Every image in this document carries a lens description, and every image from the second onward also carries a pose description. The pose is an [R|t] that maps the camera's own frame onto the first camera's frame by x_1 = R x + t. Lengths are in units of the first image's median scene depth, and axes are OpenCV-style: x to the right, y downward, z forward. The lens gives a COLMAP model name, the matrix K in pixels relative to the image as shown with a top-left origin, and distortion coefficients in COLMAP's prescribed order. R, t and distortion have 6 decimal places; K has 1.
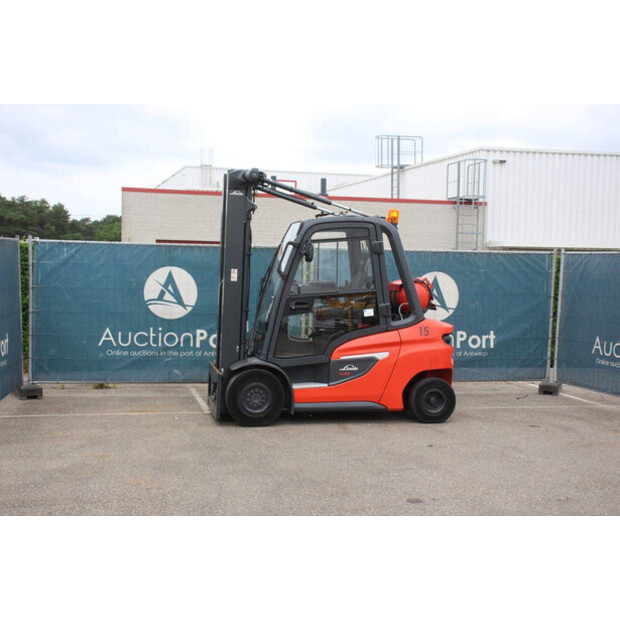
lens RADIAL K [[930.1, 0, 310.0], [0, 930.1, 310.0], [0, 0, 1]] dist [0.018772, 0.620519]
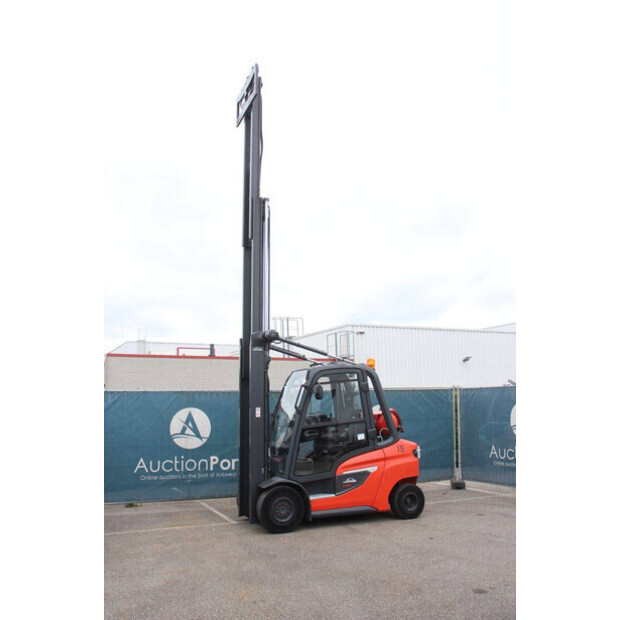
lens RADIAL K [[602.8, 0, 310.0], [0, 602.8, 310.0], [0, 0, 1]] dist [-0.103253, 0.158510]
pose [[0.981841, -0.007788, 0.189548, -0.144762], [0.046245, 0.978842, -0.199324, -0.005883], [-0.183985, 0.204470, 0.961427, 0.135664]]
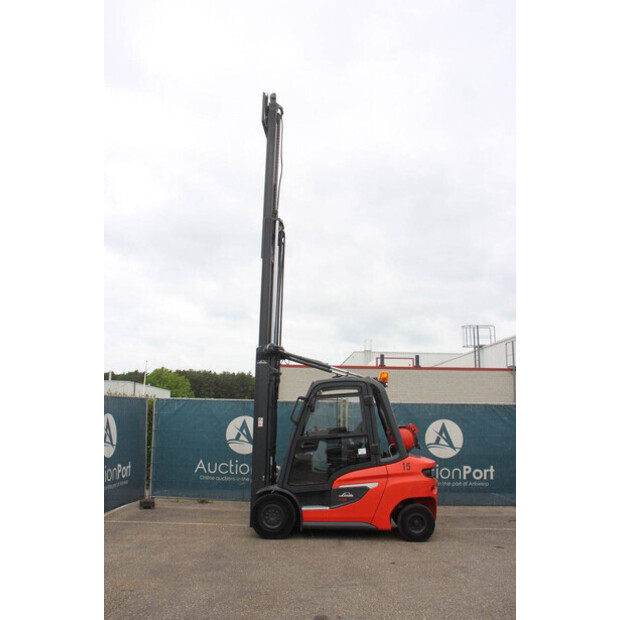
lens RADIAL K [[602.8, 0, 310.0], [0, 602.8, 310.0], [0, 0, 1]] dist [-0.103253, 0.158510]
pose [[0.970398, -0.045044, -0.237273, 0.172121], [-0.008838, 0.975172, -0.221271, -0.003151], [0.241349, 0.216818, 0.945907, 0.127999]]
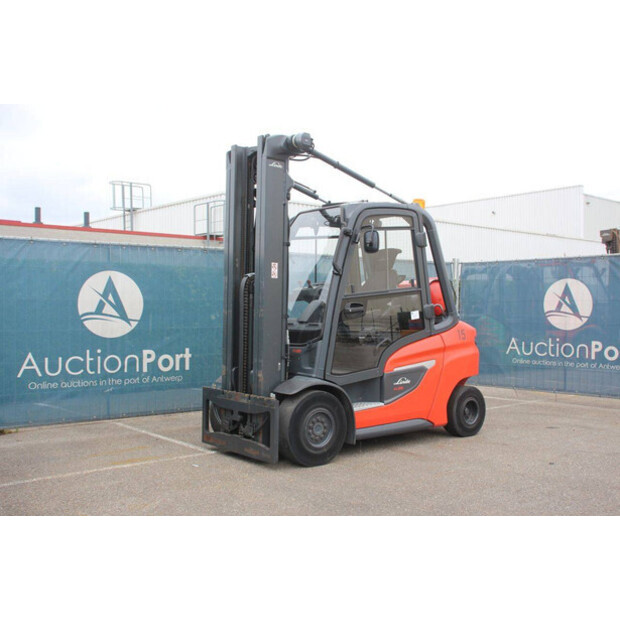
lens RADIAL K [[701.0, 0, 310.0], [0, 701.0, 310.0], [0, 0, 1]] dist [-0.004688, 0.010539]
pose [[0.890103, -0.023784, 0.455139, -0.273137], [0.043113, 0.998553, -0.032133, 0.012717], [-0.453716, 0.048224, 0.889840, 0.403343]]
